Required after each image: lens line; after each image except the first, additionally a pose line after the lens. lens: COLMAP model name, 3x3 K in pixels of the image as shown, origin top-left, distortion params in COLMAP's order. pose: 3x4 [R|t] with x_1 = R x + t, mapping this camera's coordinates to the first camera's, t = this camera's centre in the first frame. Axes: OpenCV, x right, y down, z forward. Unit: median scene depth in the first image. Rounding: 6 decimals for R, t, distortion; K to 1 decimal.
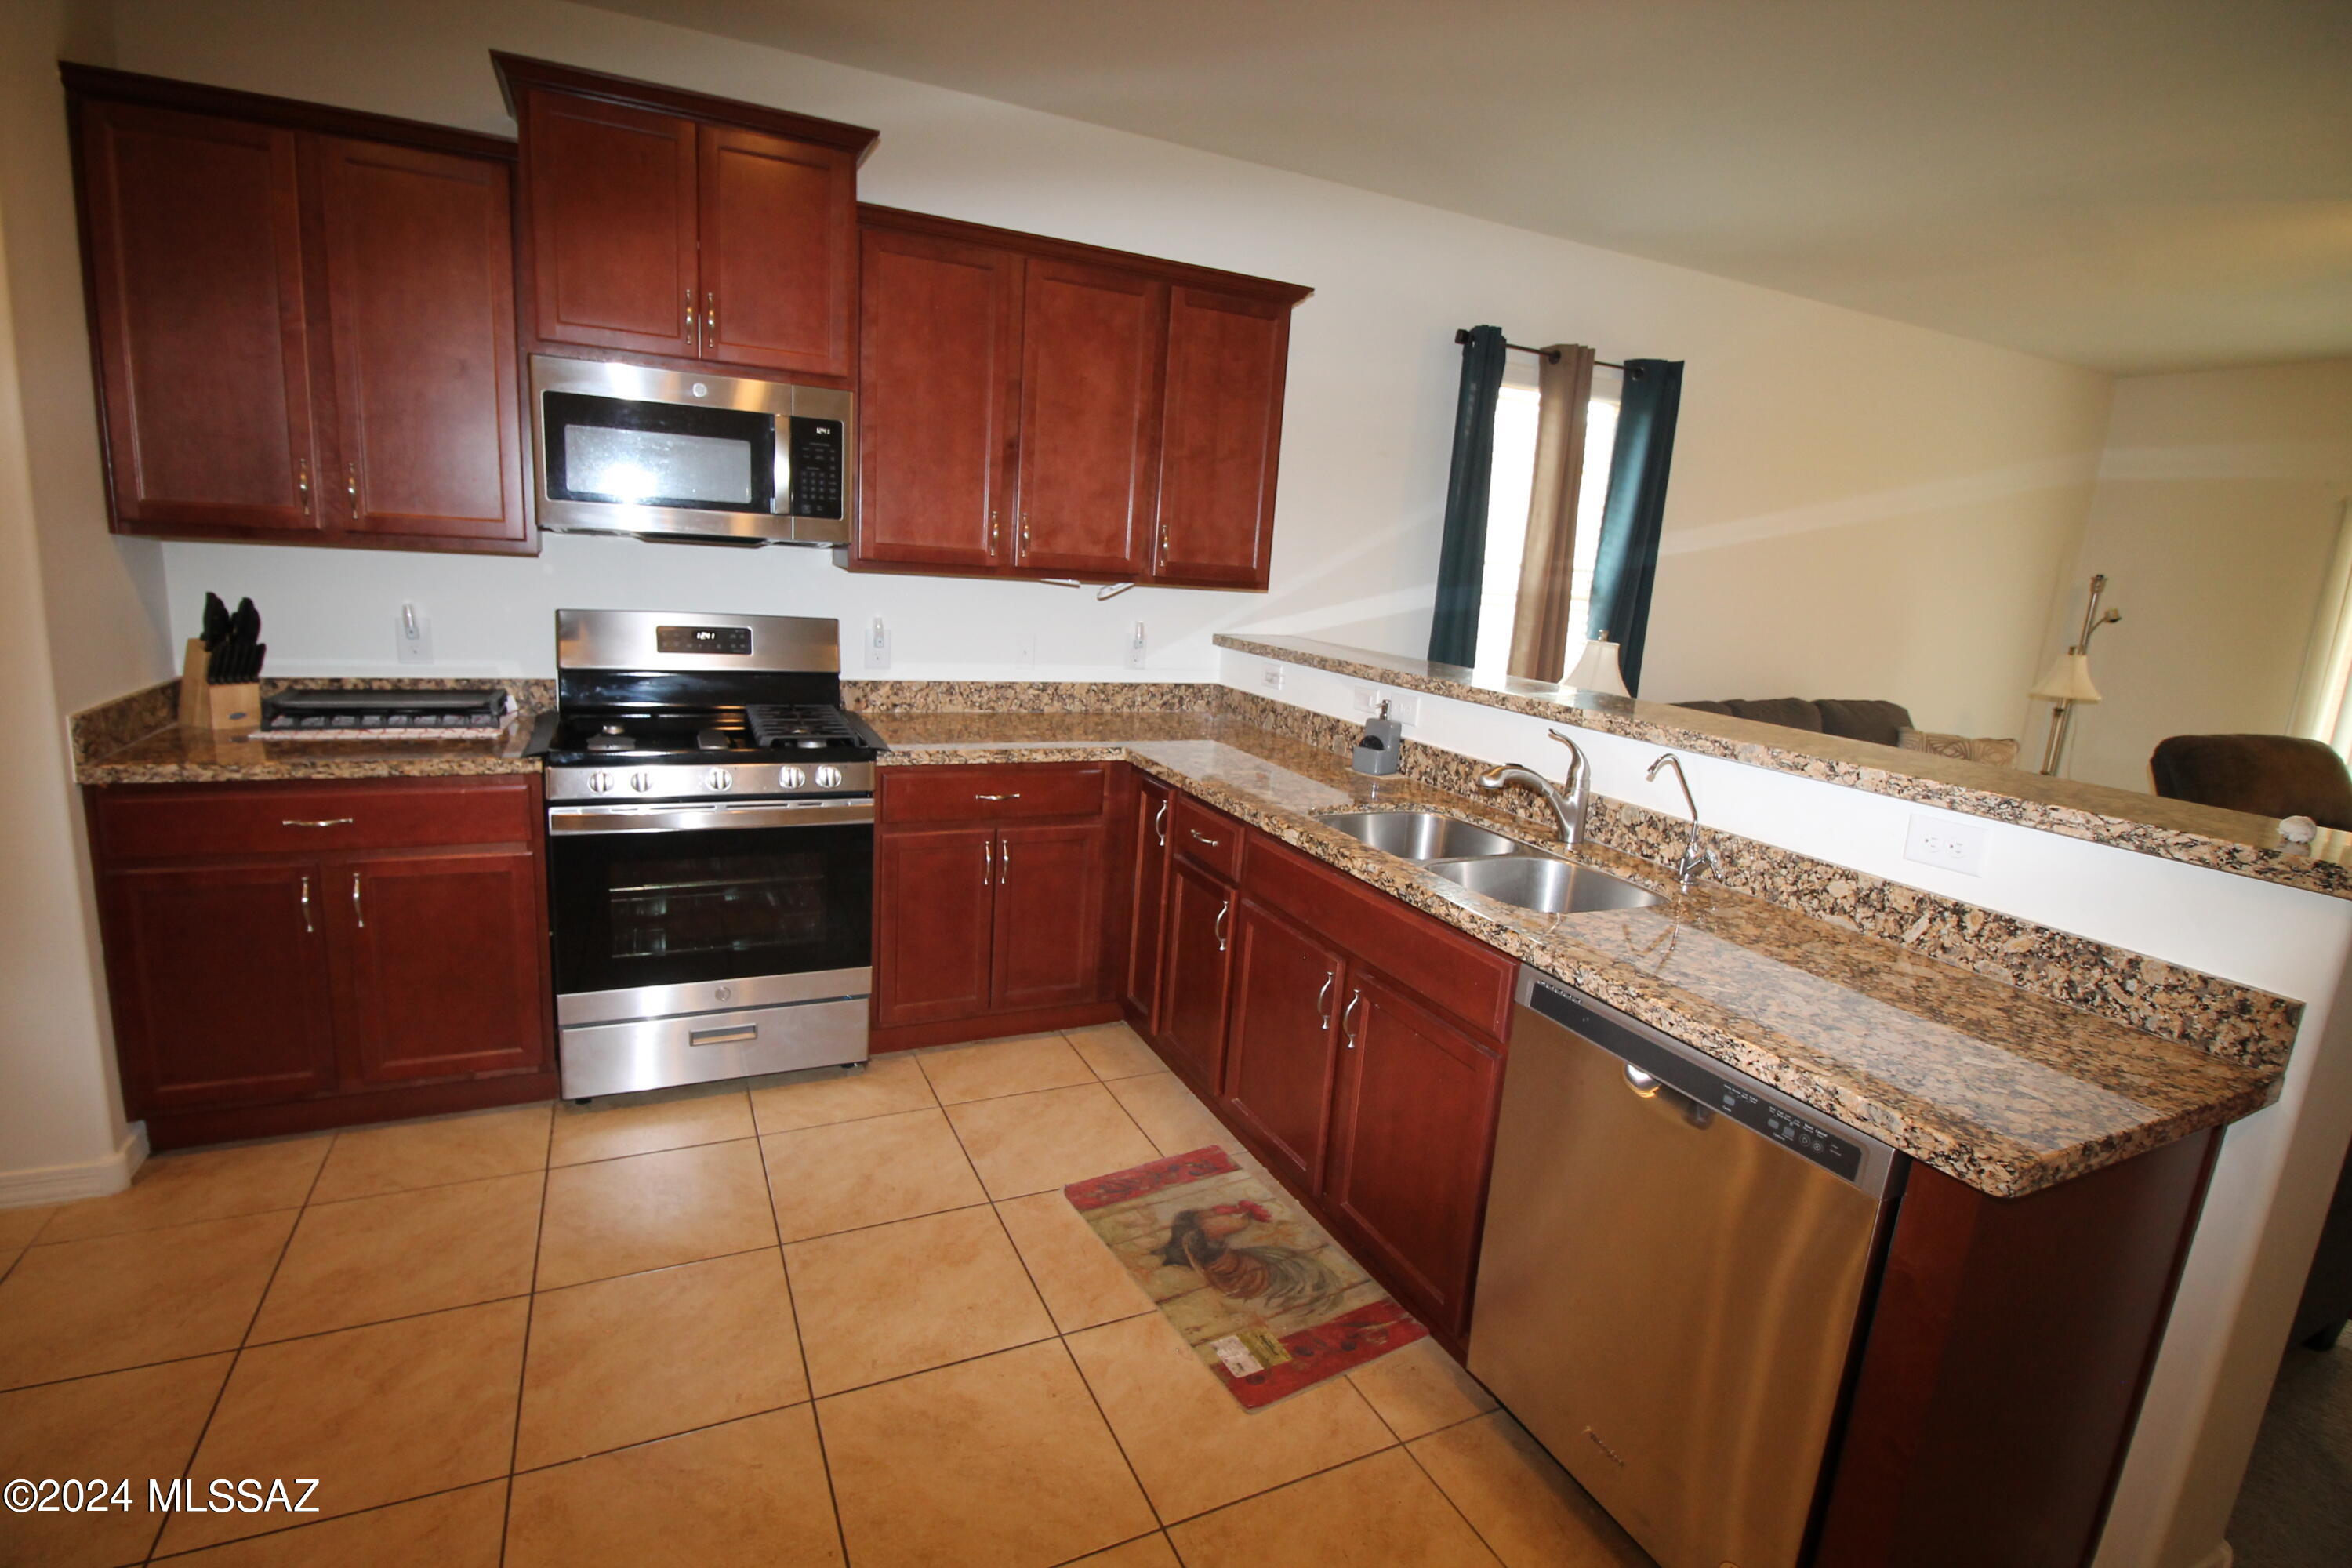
lens RADIAL K [[1099.7, 0, 1160.3], [0, 1099.7, 769.8], [0, 0, 1]] dist [-0.001160, -0.011947]
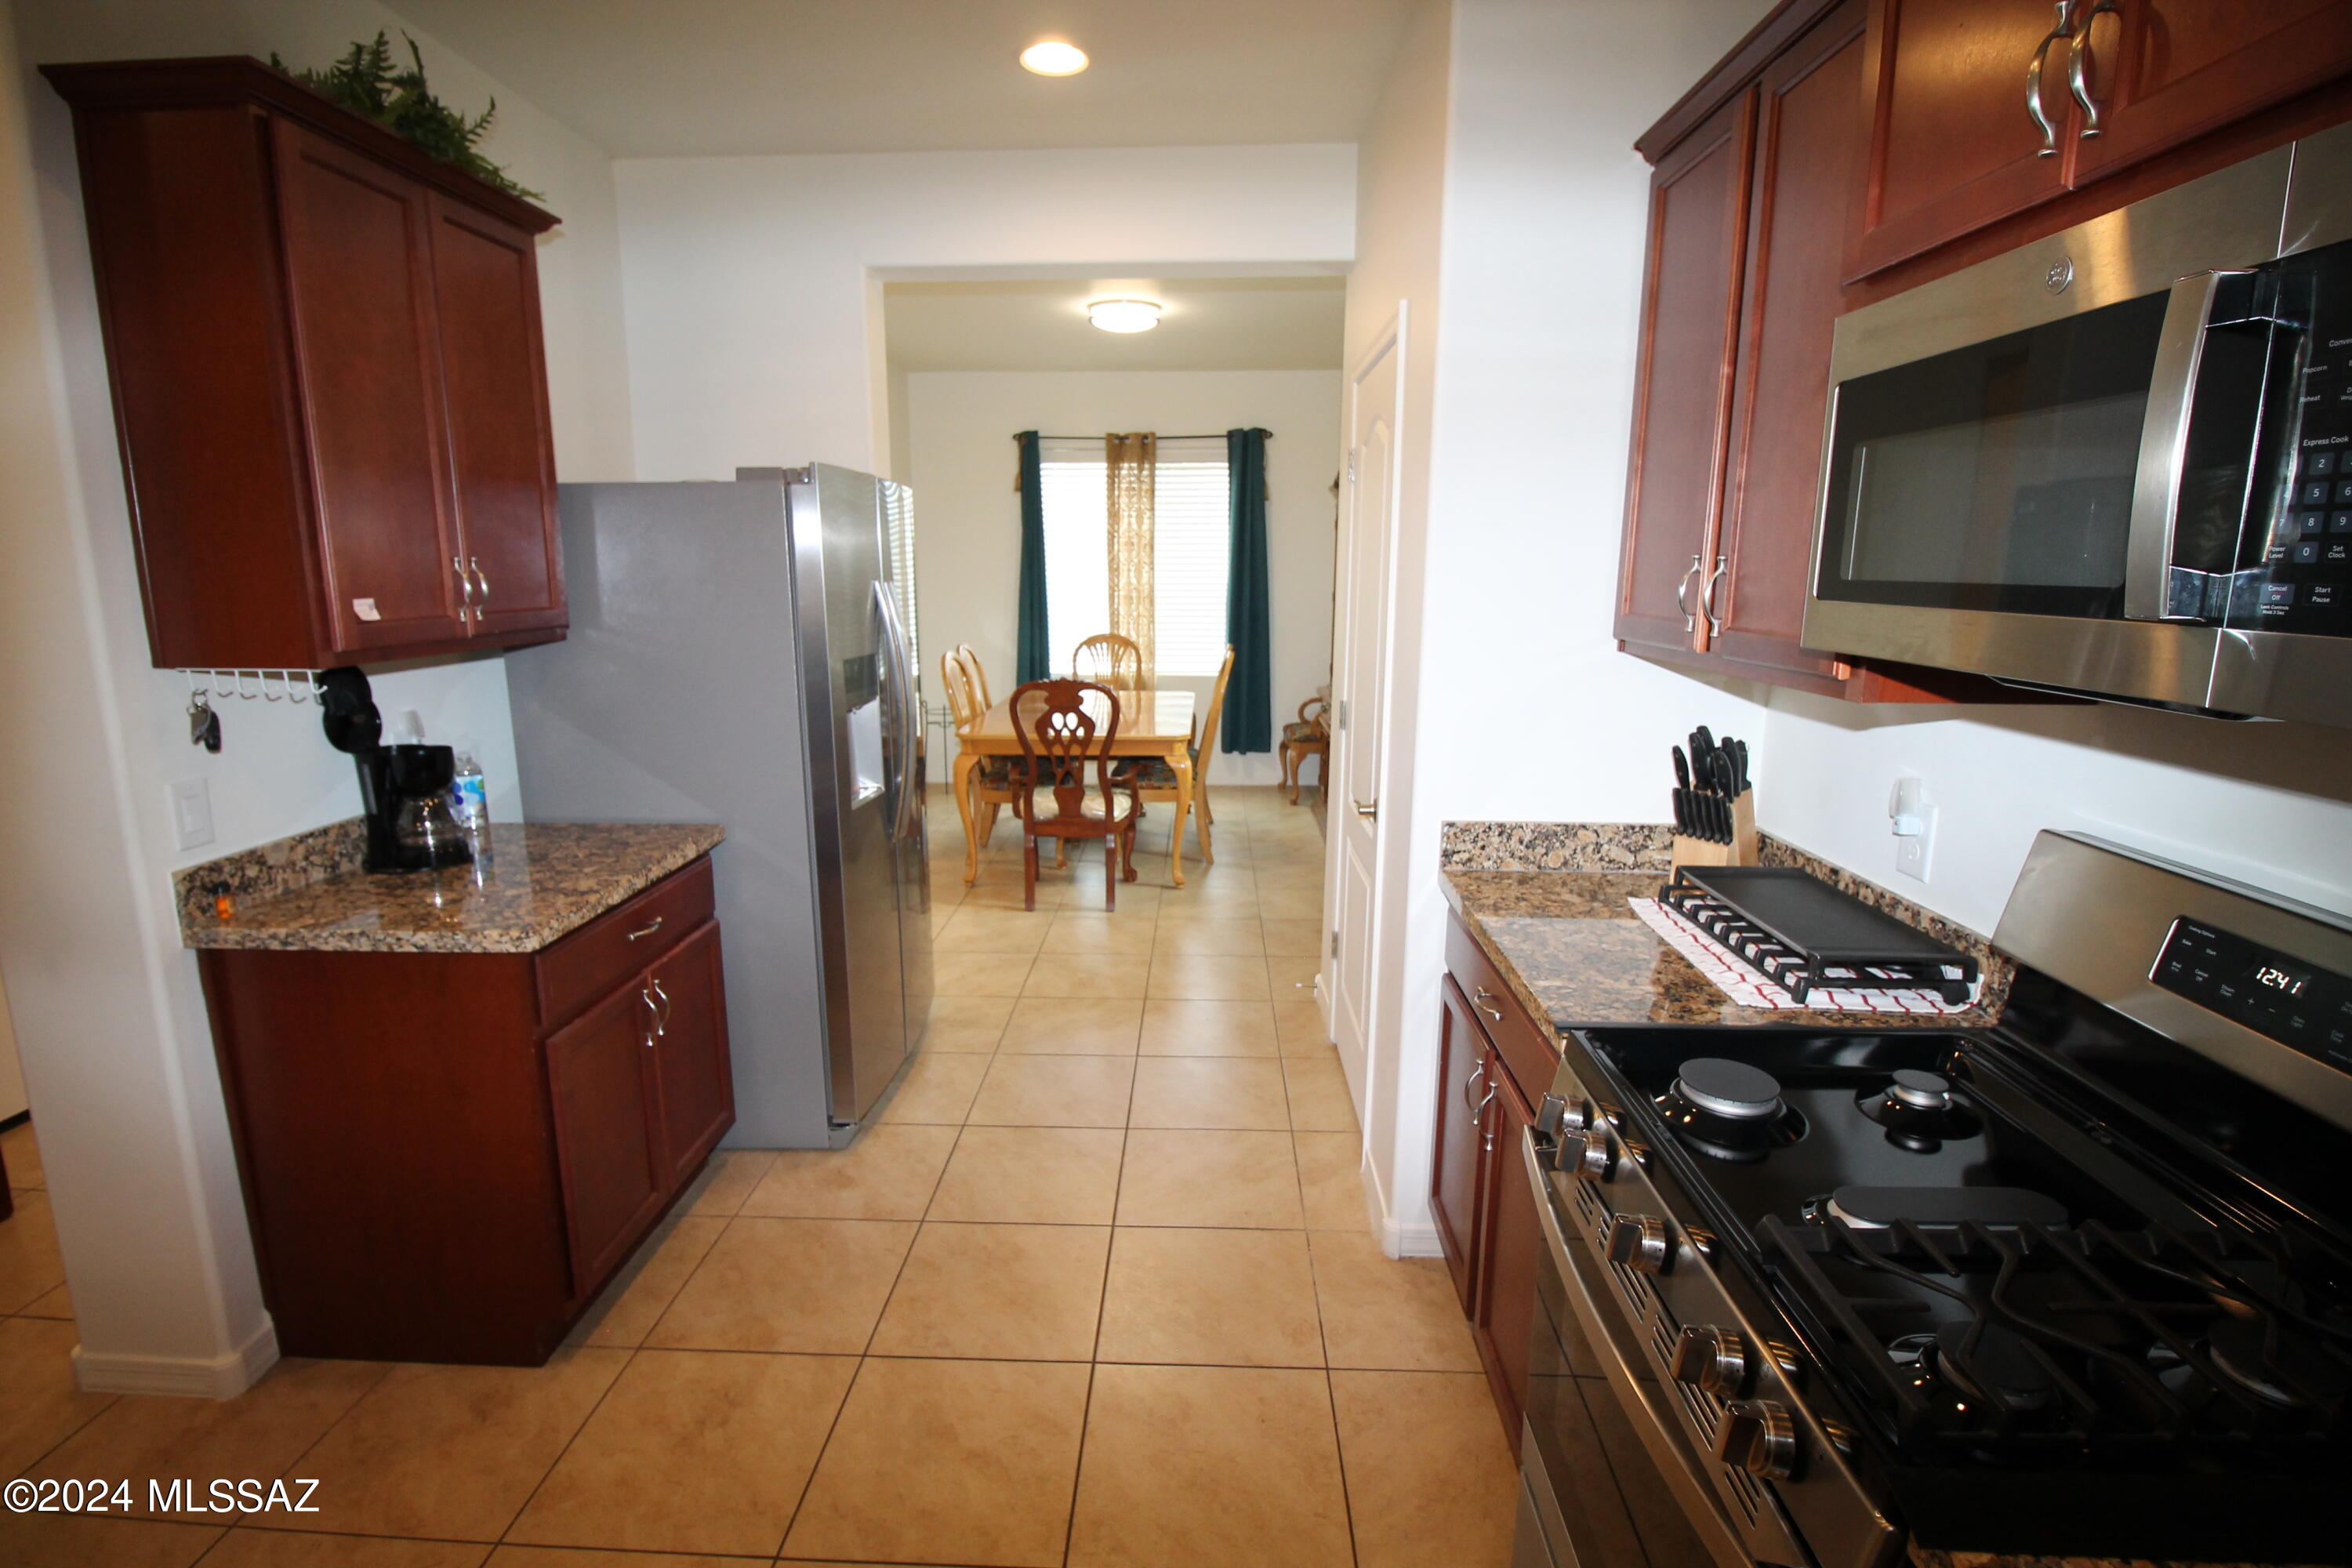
lens RADIAL K [[1099.8, 0, 1162.6], [0, 1099.8, 773.2], [0, 0, 1]] dist [-0.000065, -0.012526]
pose [[-0.462015, 0.104870, -0.880650, 0.037053], [-0.204975, 0.953473, 0.221077, -0.255327], [0.862860, 0.282652, -0.419023, 1.134613]]
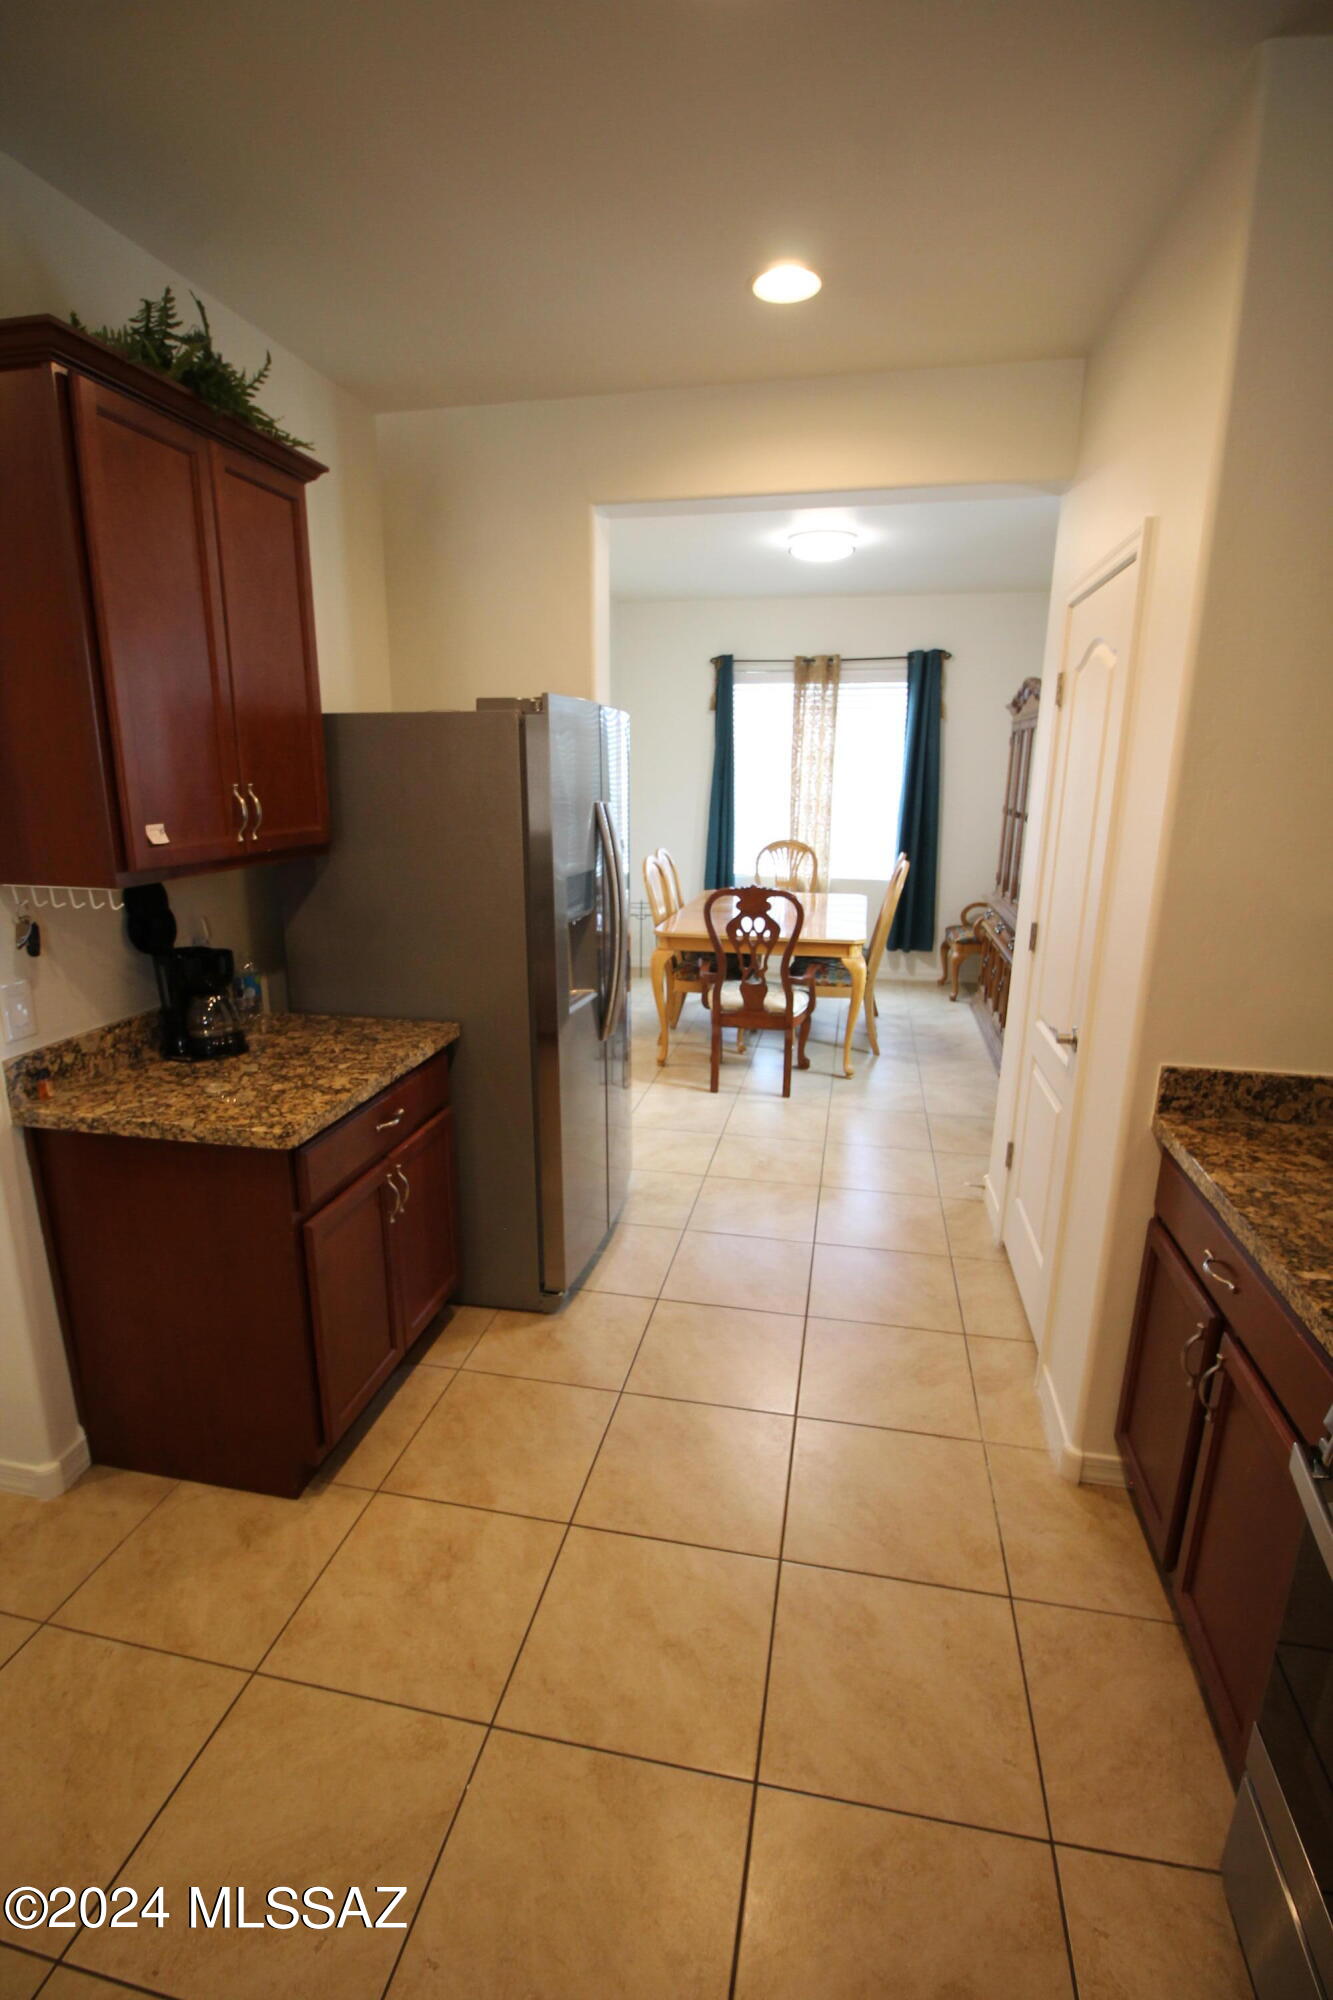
lens RADIAL K [[935.2, 0, 663.3], [0, 935.2, 1006.0], [0, 0, 1]] dist [-0.000065, -0.012526]
pose [[-0.601124, 0.133471, -0.787931, -0.047438], [-0.200969, 0.929021, 0.310693, -0.262152], [0.773474, 0.345115, -0.531633, 1.026692]]
